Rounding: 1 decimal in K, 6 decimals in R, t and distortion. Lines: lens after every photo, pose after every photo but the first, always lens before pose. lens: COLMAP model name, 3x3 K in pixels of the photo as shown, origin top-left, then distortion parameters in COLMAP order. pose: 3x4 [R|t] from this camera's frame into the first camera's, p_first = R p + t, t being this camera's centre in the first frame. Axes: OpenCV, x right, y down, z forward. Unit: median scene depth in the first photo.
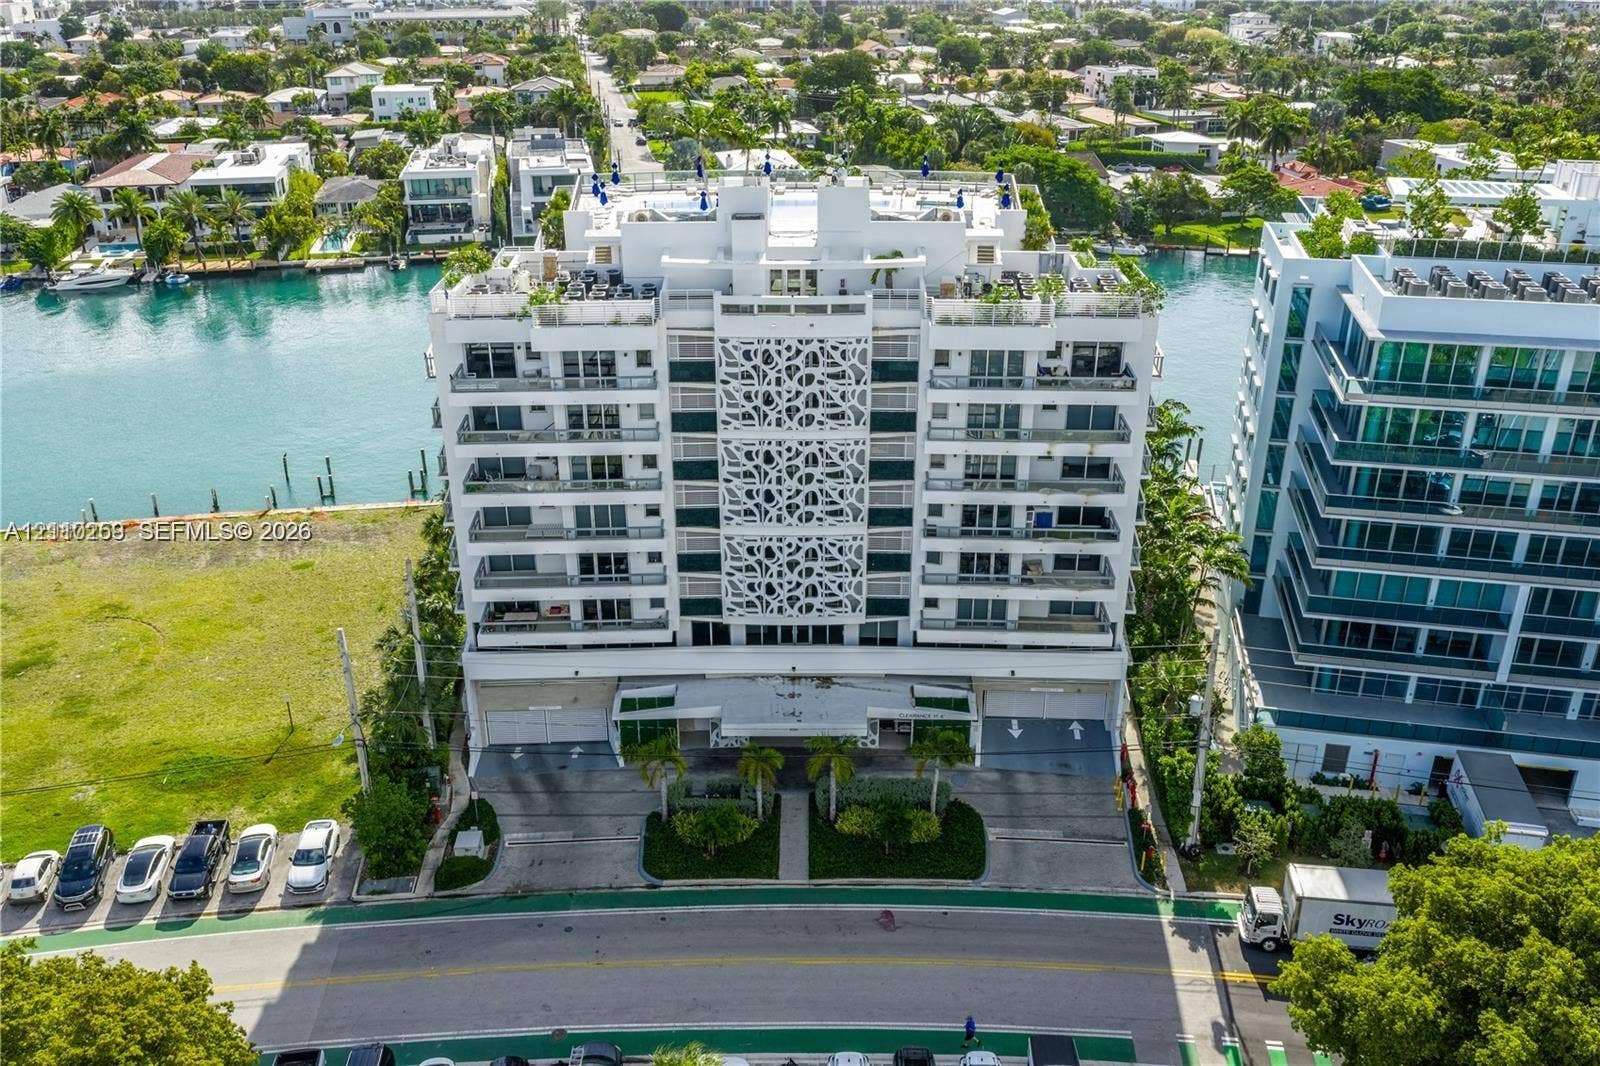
lens RADIAL K [[719.7, 0, 791.6], [0, 719.7, 529.4], [0, 0, 1]] dist [-0.000407, 0.000286]
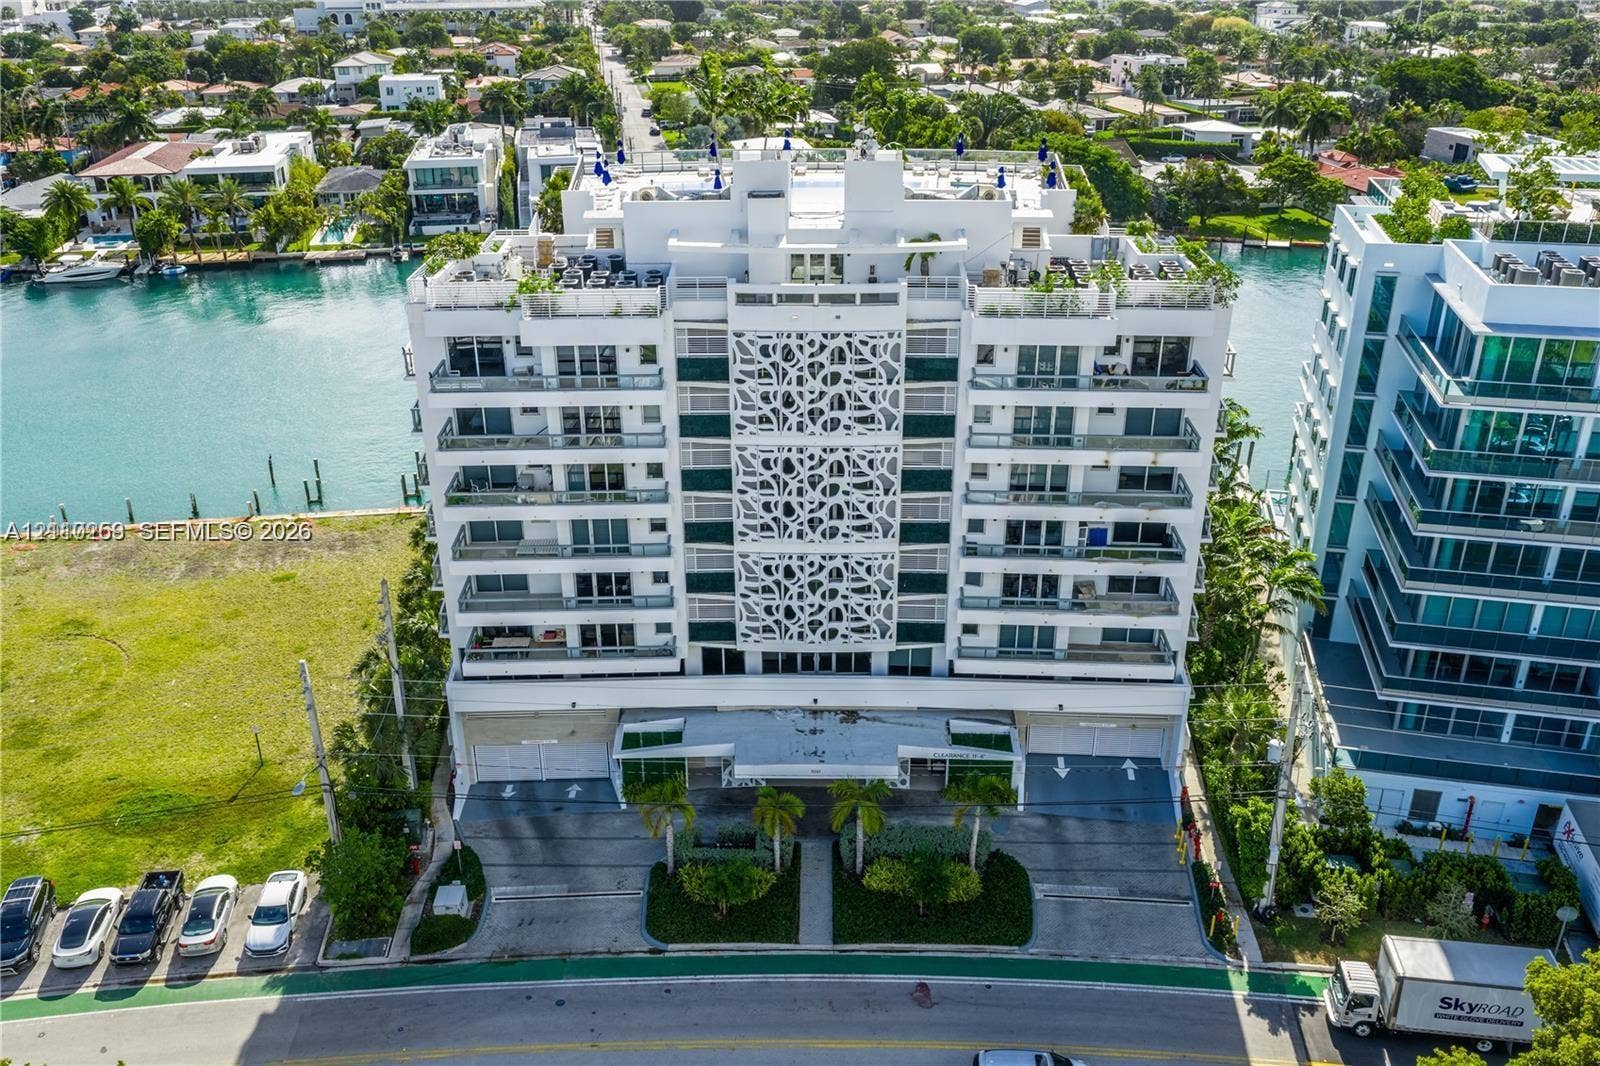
lens RADIAL K [[707.2, 0, 801.2], [0, 707.2, 525.3], [0, 0, 1]] dist [0.000099, -0.000091]
pose [[0.999977, 0.003046, -0.005983, -0.010467], [-0.003028, 0.999991, 0.002857, -0.028257], [0.005991, -0.002838, 0.999978, 0.121686]]
